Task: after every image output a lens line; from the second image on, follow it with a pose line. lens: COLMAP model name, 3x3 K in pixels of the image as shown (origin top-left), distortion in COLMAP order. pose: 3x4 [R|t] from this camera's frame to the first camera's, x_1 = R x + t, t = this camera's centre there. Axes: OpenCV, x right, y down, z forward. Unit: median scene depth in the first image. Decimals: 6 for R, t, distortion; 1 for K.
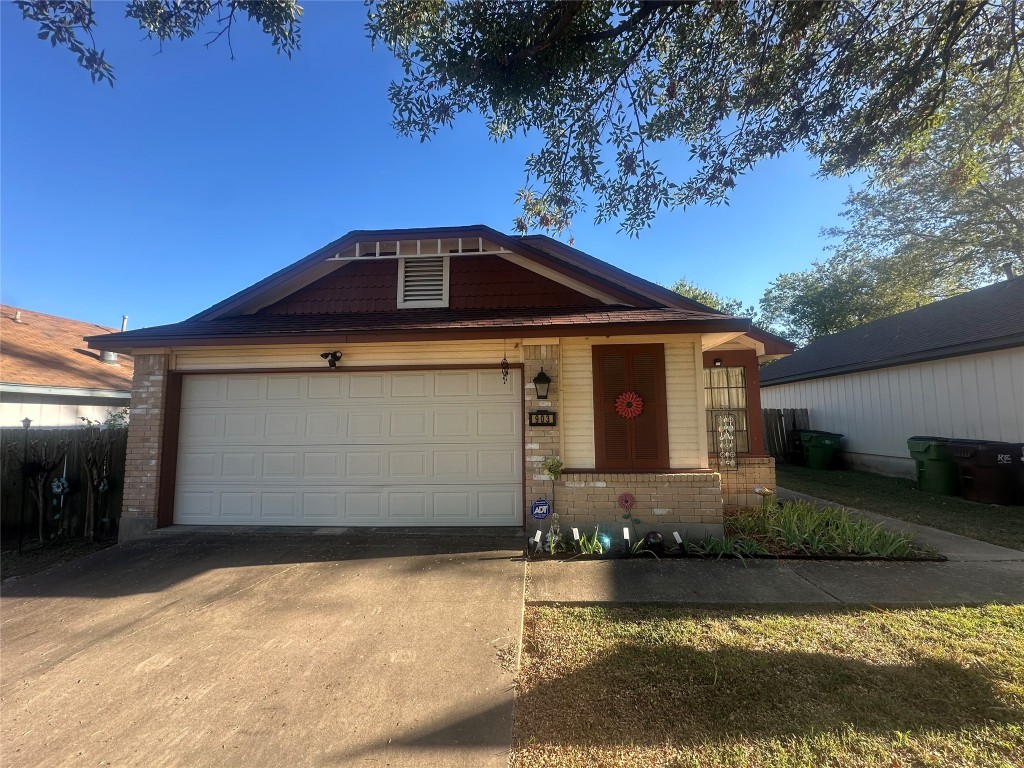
lens RADIAL K [[410.5, 0, 512.0], [0, 410.5, 384.0], [0, 0, 1]] dist [0.000691, 0.000252]
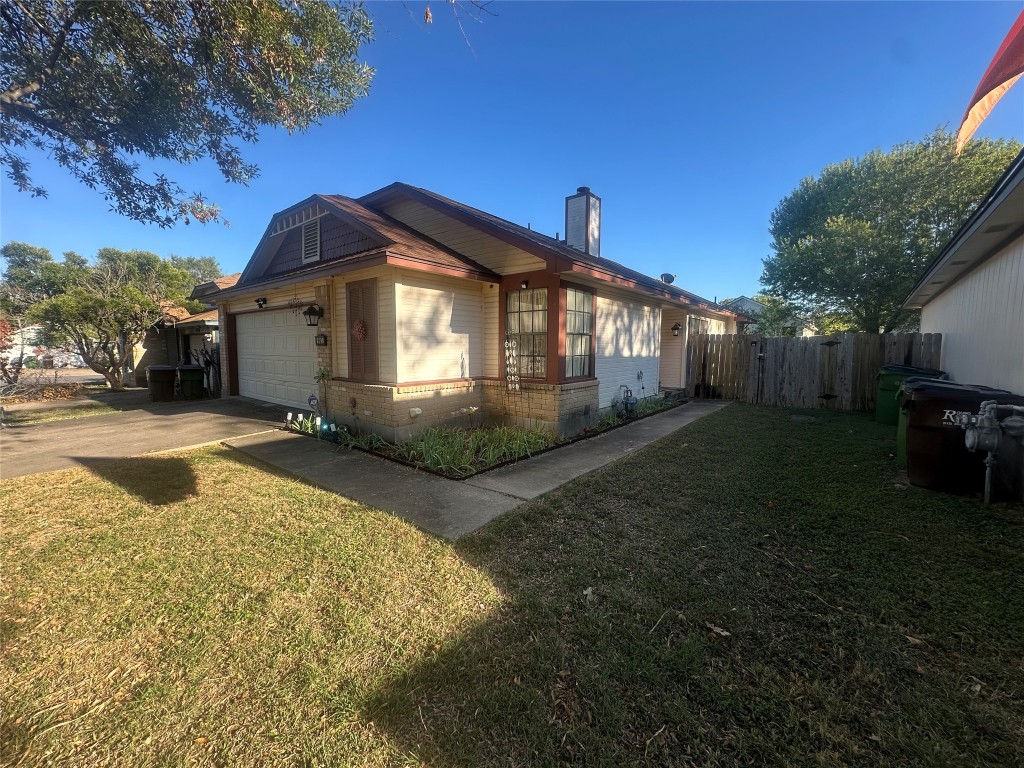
lens RADIAL K [[410.5, 0, 512.0], [0, 410.5, 384.0], [0, 0, 1]] dist [0.000691, 0.000252]
pose [[0.816154, 0.067866, -0.573834, 1.318725], [0.034239, 0.985654, 0.165269, 0.021175], [0.576818, -0.154533, 0.802122, 0.220300]]
